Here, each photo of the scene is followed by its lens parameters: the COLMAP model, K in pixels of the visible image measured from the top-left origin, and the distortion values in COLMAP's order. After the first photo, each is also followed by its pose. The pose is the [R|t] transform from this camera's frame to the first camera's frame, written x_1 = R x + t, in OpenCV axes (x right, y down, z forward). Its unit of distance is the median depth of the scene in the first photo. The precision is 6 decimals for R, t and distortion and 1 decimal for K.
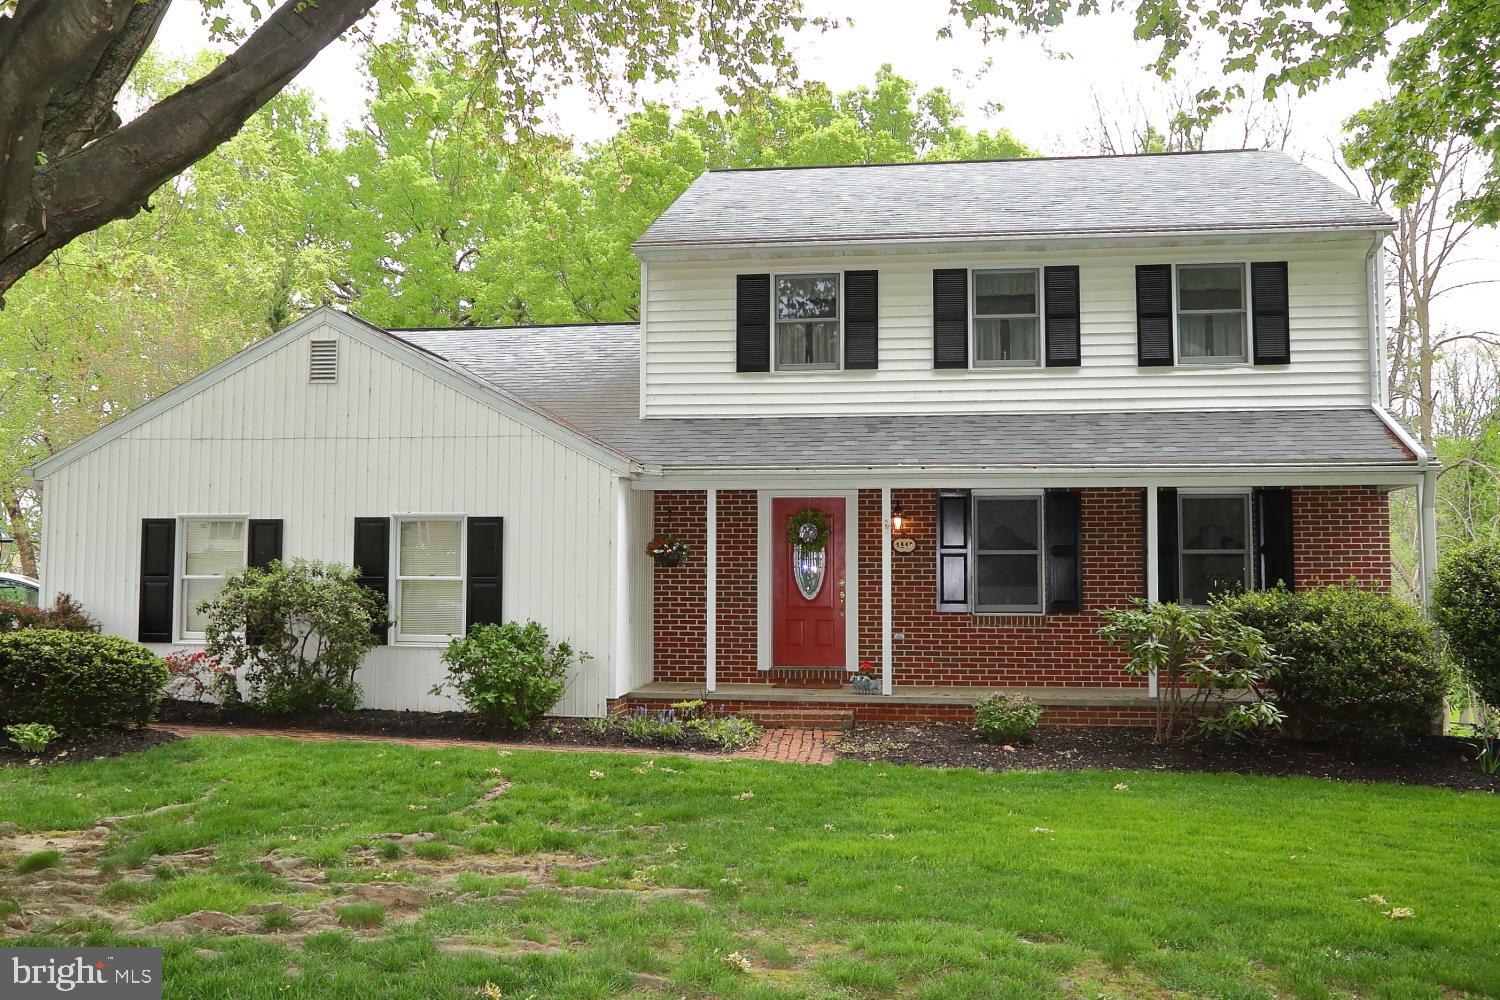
lens RADIAL K [[1211.1, 0, 751.1], [0, 1211.1, 503.3], [0, 0, 1]] dist [-0.009728, 0.002333]
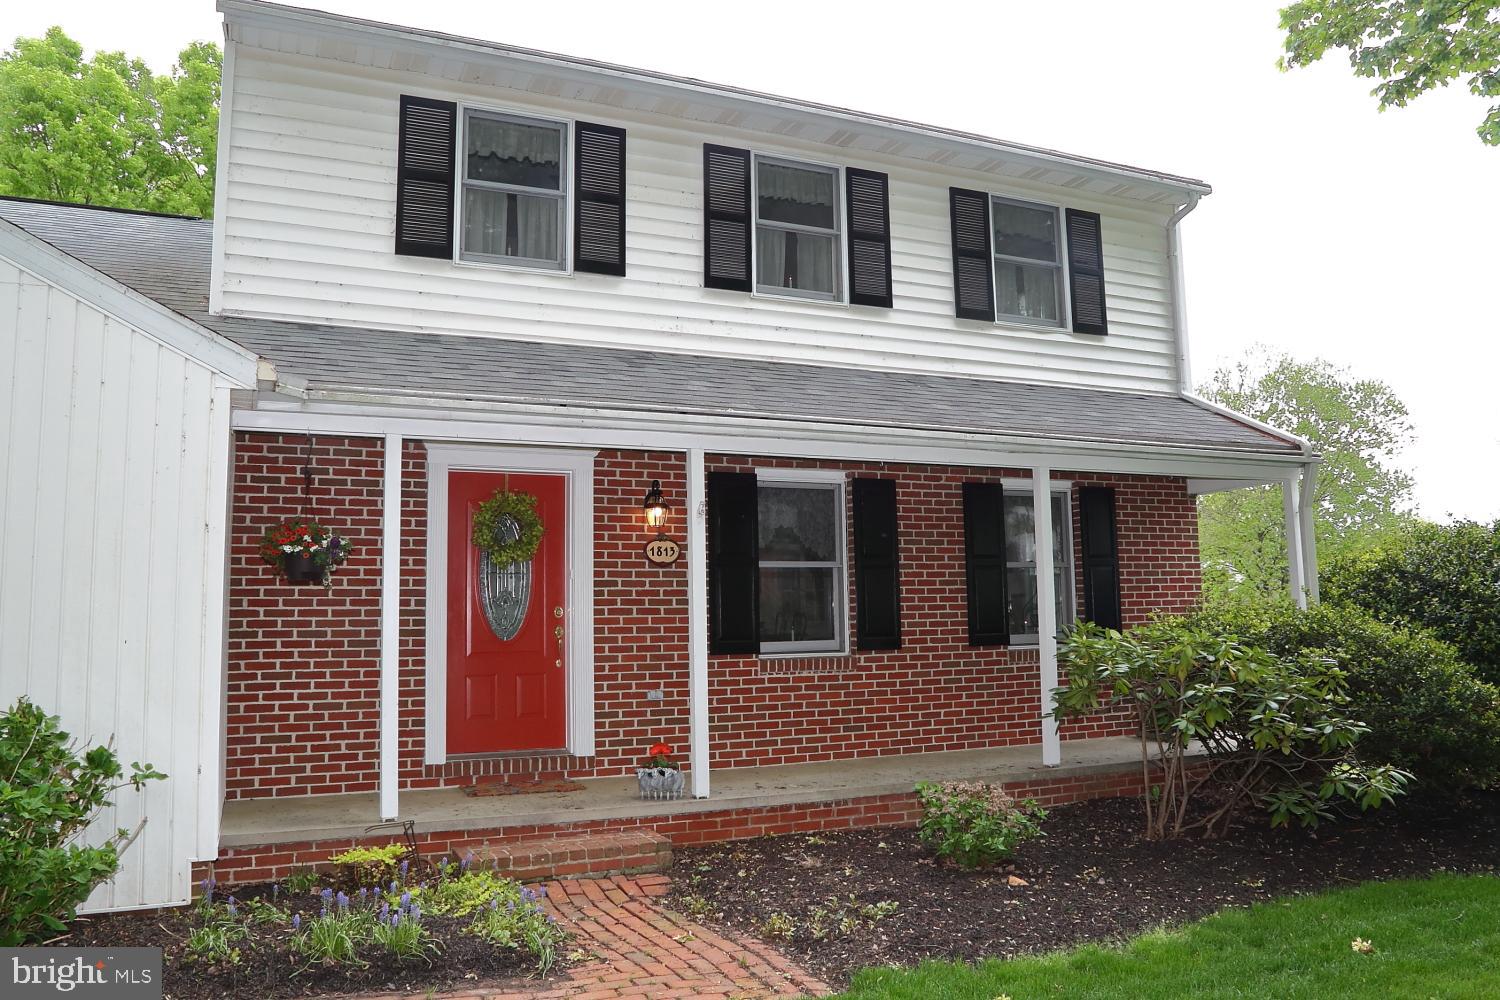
lens RADIAL K [[1125.6, 0, 749.0], [0, 1125.6, 496.8], [0, 0, 1]] dist [-0.061975, 0.014470]
pose [[0.857780, 0.040395, 0.512428, -0.142472], [-0.015943, 0.998518, -0.052026, 0.036312], [-0.513770, 0.036457, 0.857153, 0.470774]]
